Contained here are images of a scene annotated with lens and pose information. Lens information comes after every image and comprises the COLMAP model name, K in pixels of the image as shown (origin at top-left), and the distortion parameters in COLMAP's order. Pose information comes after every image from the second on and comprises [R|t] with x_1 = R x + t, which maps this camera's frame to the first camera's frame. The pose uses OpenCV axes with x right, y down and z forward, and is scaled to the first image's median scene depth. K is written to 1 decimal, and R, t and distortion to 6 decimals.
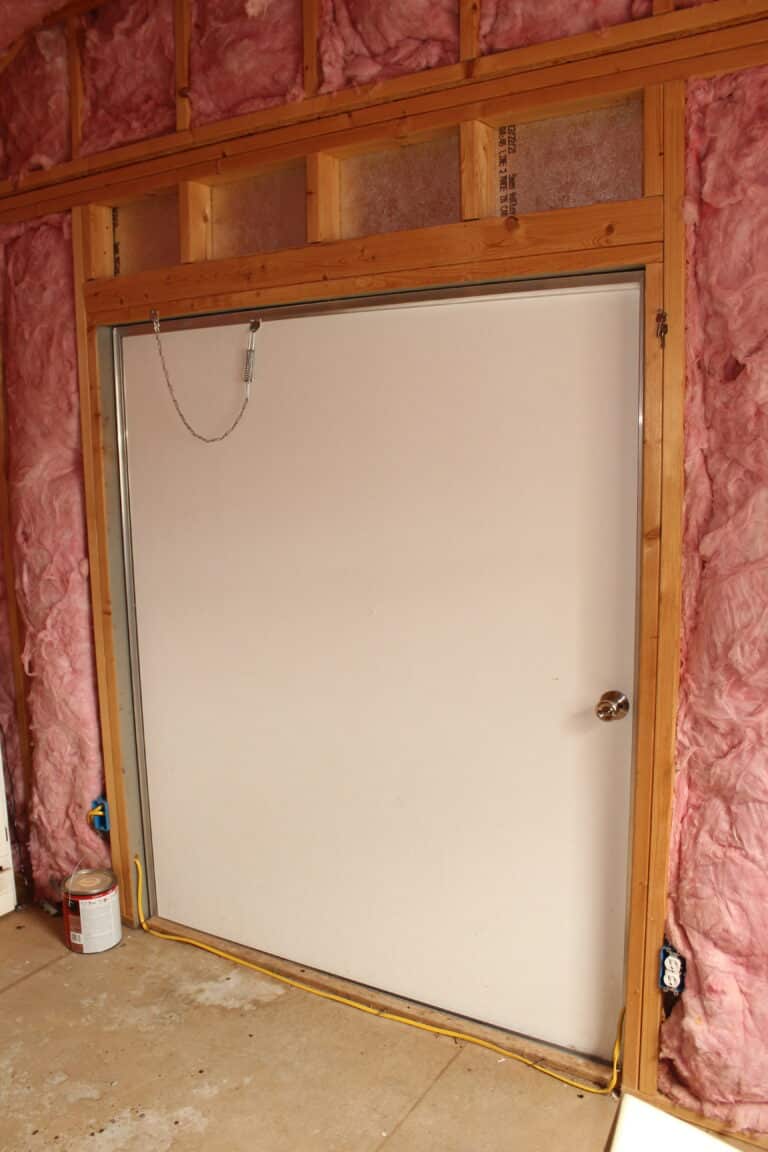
lens RADIAL K [[961.5, 0, 384.0], [0, 961.5, 576.0], [0, 0, 1]] dist [-0.160077, 0.145049]
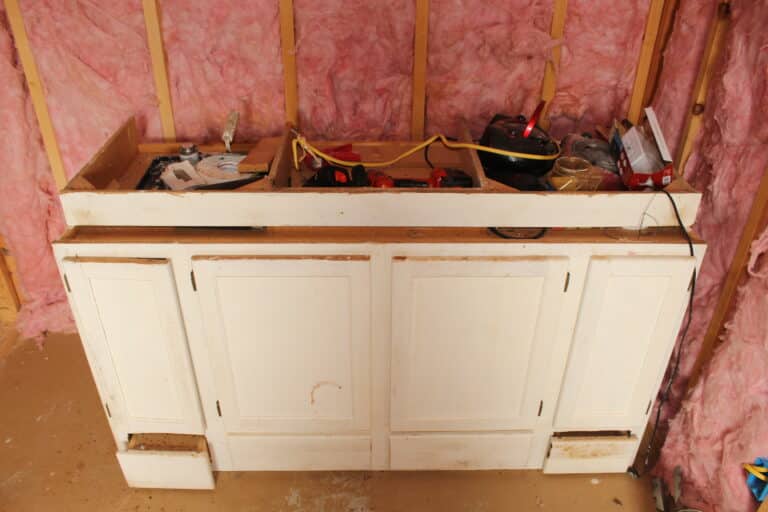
lens RADIAL K [[641.0, 0, 384.8], [0, 641.0, 274.8], [0, 0, 1]] dist [-0.160077, 0.145049]
pose [[0.540402, 0.487263, -0.685959, -0.206872], [-0.140618, 0.856088, 0.497332, -0.077071], [0.829573, -0.172301, 0.531150, 0.525638]]
